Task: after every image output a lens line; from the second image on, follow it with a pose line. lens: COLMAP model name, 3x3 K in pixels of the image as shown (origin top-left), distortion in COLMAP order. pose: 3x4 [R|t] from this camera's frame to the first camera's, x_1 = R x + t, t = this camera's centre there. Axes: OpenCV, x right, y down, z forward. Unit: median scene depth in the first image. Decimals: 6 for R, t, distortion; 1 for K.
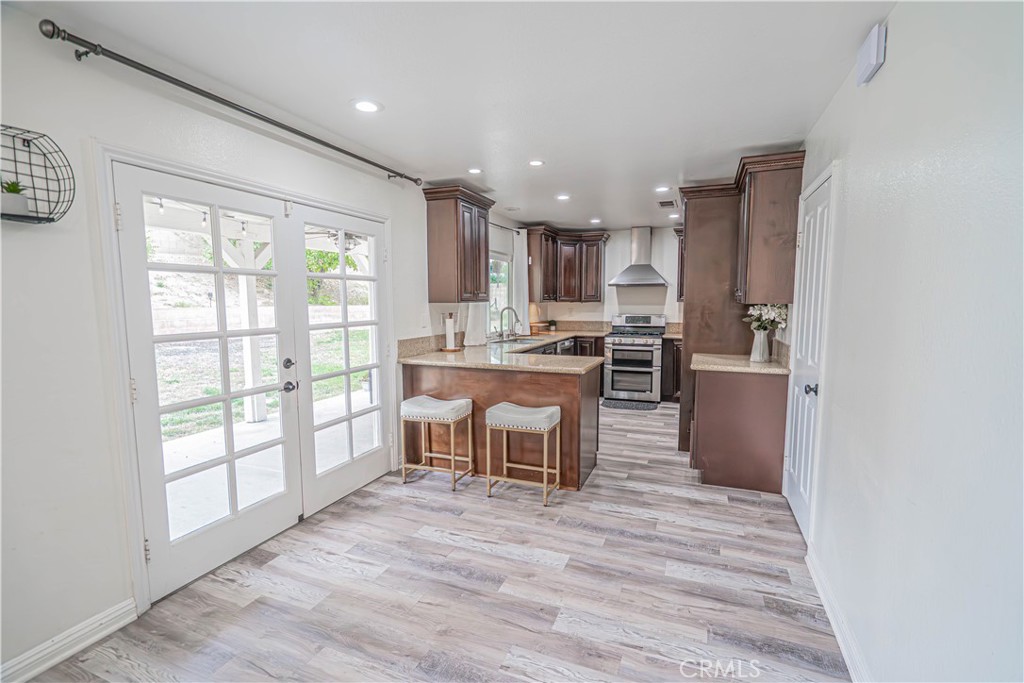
lens RADIAL K [[459.8, 0, 518.3], [0, 459.8, 346.7], [0, 0, 1]] dist [-0.004072, 0.002586]
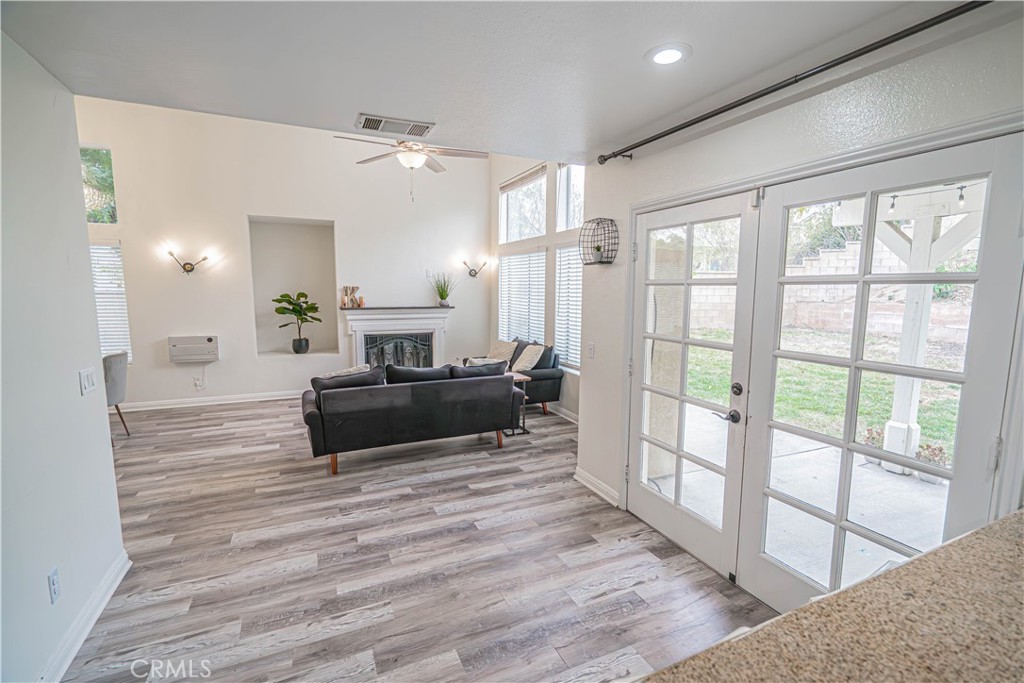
lens RADIAL K [[459.8, 0, 515.6], [0, 459.8, 347.4], [0, 0, 1]] dist [-0.004072, 0.002586]
pose [[-0.686226, 0.087324, -0.722128, 0.241914], [-0.082729, 0.976956, 0.196756, -0.110262], [0.722669, 0.194760, -0.663188, 0.821331]]
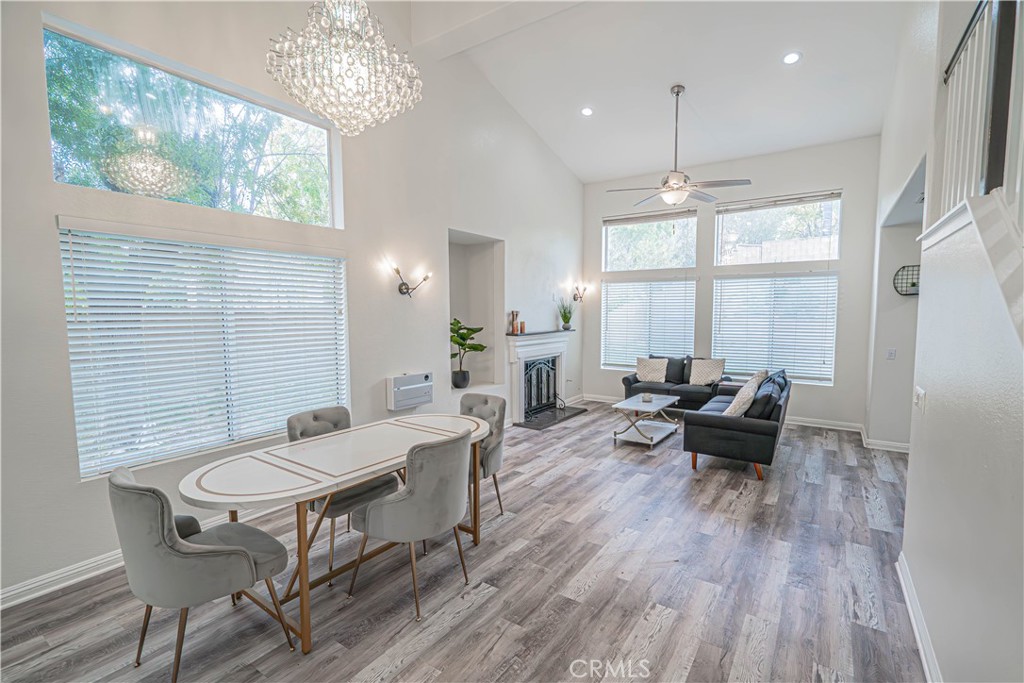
lens RADIAL K [[459.8, 0, 519.4], [0, 459.8, 346.1], [0, 0, 1]] dist [-0.004072, 0.002586]
pose [[-0.210238, 0.073787, -0.974862, 0.913760], [-0.100343, 0.990253, 0.096592, 0.007066], [0.972487, 0.118128, -0.200785, -0.324404]]
